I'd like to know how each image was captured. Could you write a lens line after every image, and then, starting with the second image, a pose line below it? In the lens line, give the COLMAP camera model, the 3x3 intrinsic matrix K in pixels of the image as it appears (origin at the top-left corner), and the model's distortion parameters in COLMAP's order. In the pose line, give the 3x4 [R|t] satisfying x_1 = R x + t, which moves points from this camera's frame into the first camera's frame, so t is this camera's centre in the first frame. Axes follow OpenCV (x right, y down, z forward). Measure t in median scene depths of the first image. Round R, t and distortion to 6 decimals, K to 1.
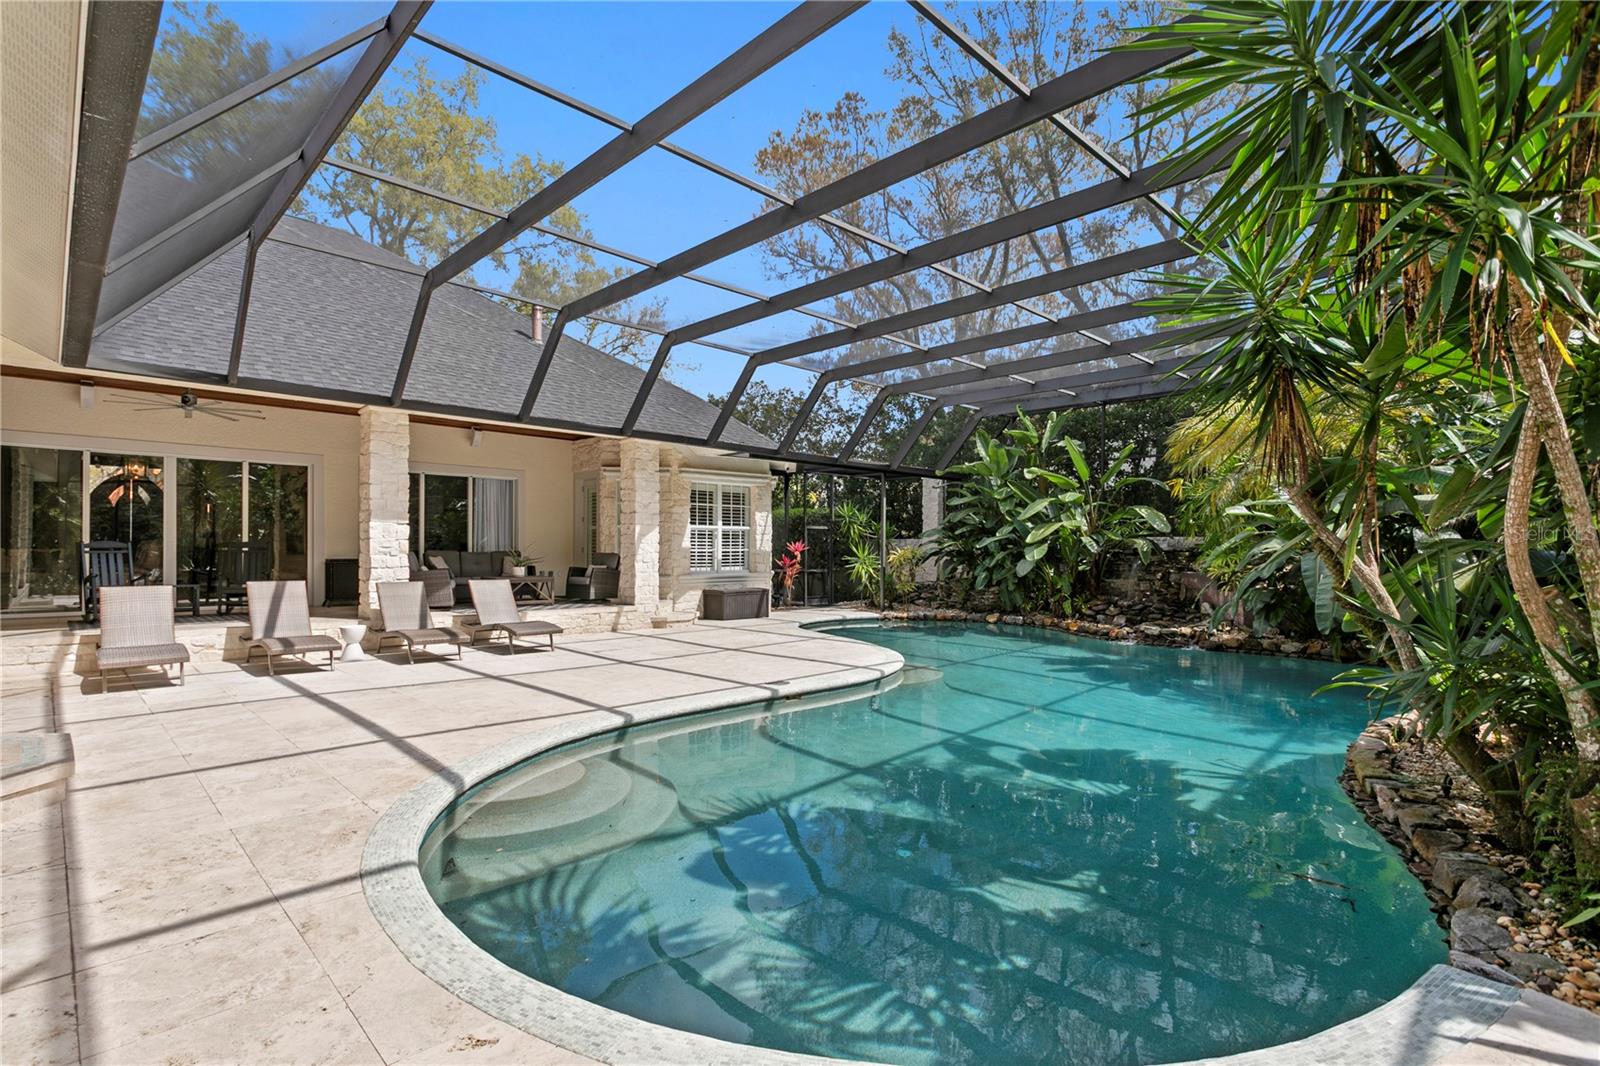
lens RADIAL K [[729.6, 0, 799.9], [0, 729.6, 549.0], [0, 0, 1]] dist [0.000882, 0.000165]
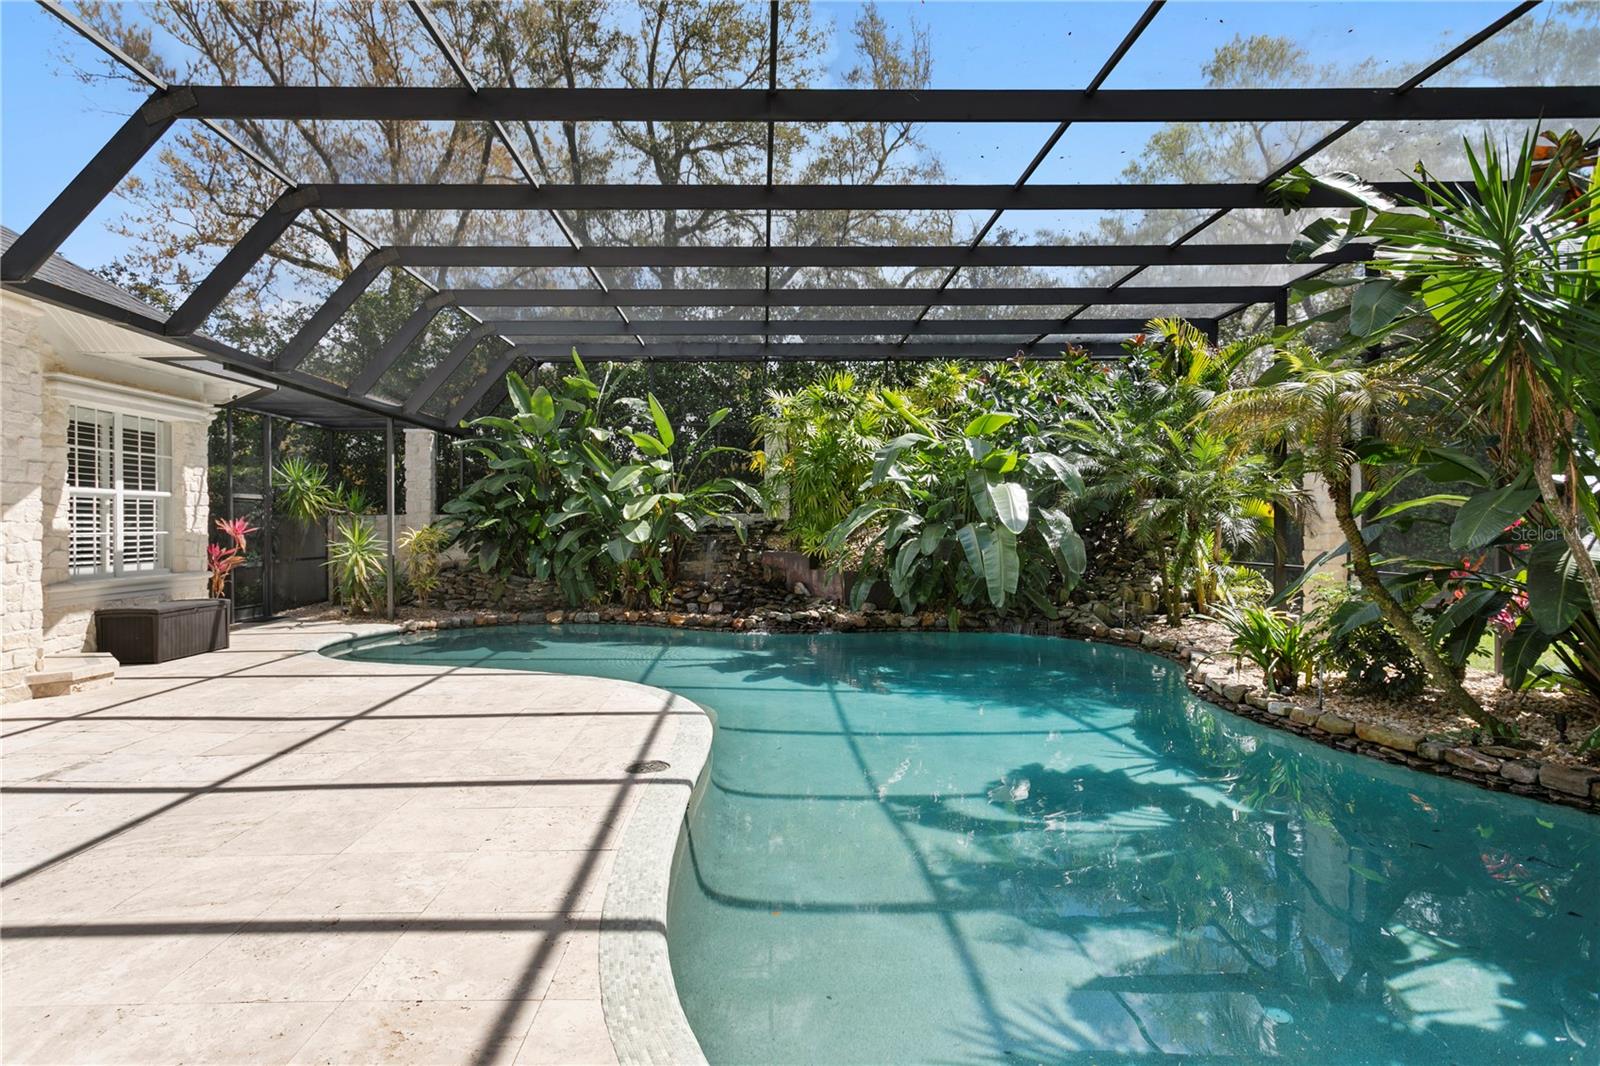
lens RADIAL K [[780.2, 0, 780.9], [0, 780.2, 527.8], [0, 0, 1]] dist [-0.090570, 0.015663]
pose [[0.674555, -0.006831, 0.738193, -0.205625], [0.006226, 0.999974, 0.003564, -0.002194], [-0.738199, 0.002192, 0.674580, 0.306765]]
